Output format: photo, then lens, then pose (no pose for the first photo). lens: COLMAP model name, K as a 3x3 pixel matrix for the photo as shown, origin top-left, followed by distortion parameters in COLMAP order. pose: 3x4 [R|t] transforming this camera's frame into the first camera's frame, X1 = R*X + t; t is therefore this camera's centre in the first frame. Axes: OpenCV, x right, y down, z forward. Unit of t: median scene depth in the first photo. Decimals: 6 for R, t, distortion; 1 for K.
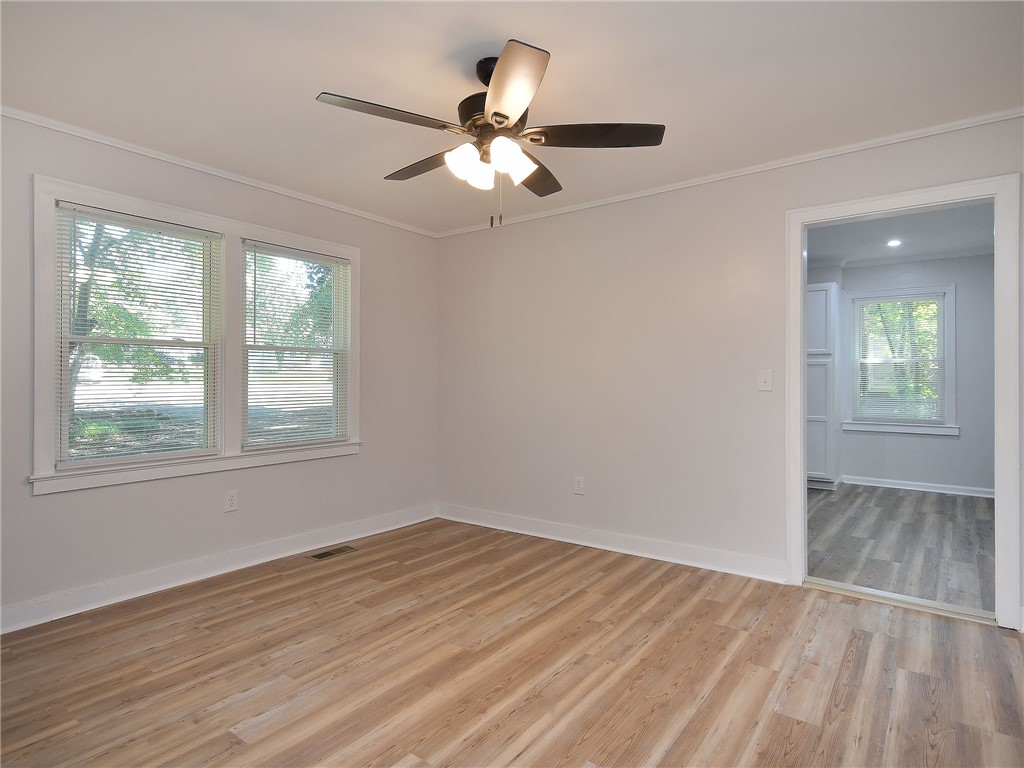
lens RADIAL K [[573.6, 0, 519.1], [0, 573.6, 383.0], [0, 0, 1]] dist [0.008473, -0.002971]
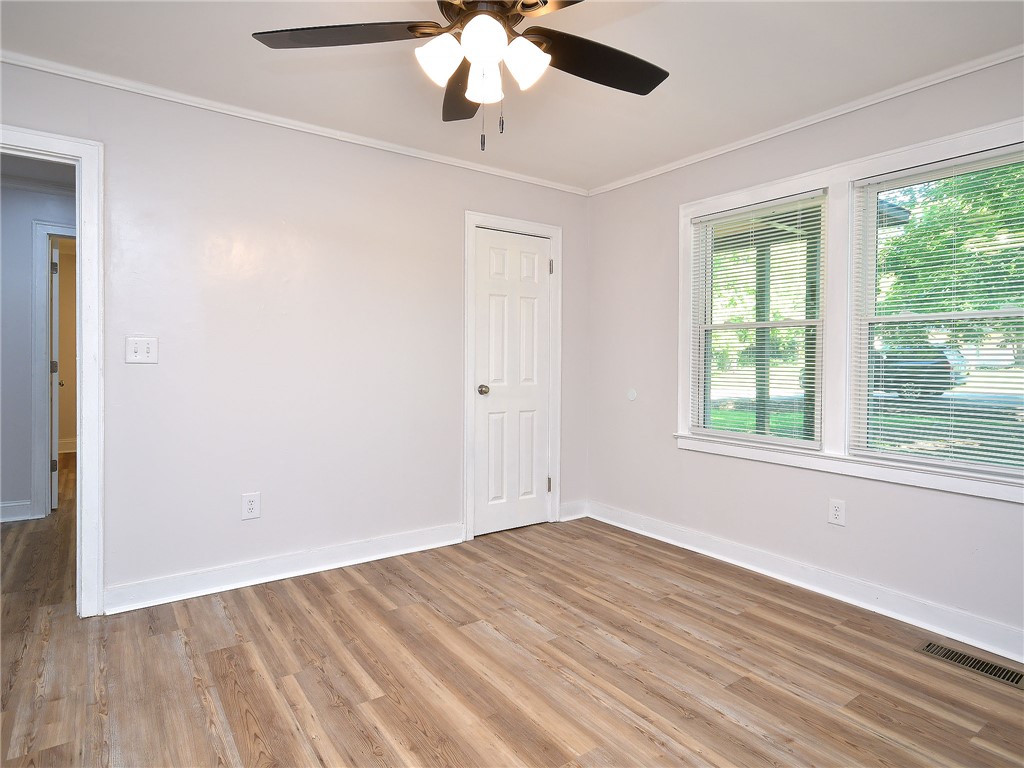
lens RADIAL K [[573.6, 0, 522.0], [0, 573.6, 374.9], [0, 0, 1]] dist [0.008473, -0.002971]
pose [[-0.308759, 0.023646, -0.950846, 0.511524], [-0.015695, 0.999428, 0.029951, -0.005970], [0.951011, 0.024171, -0.308211, 1.050327]]
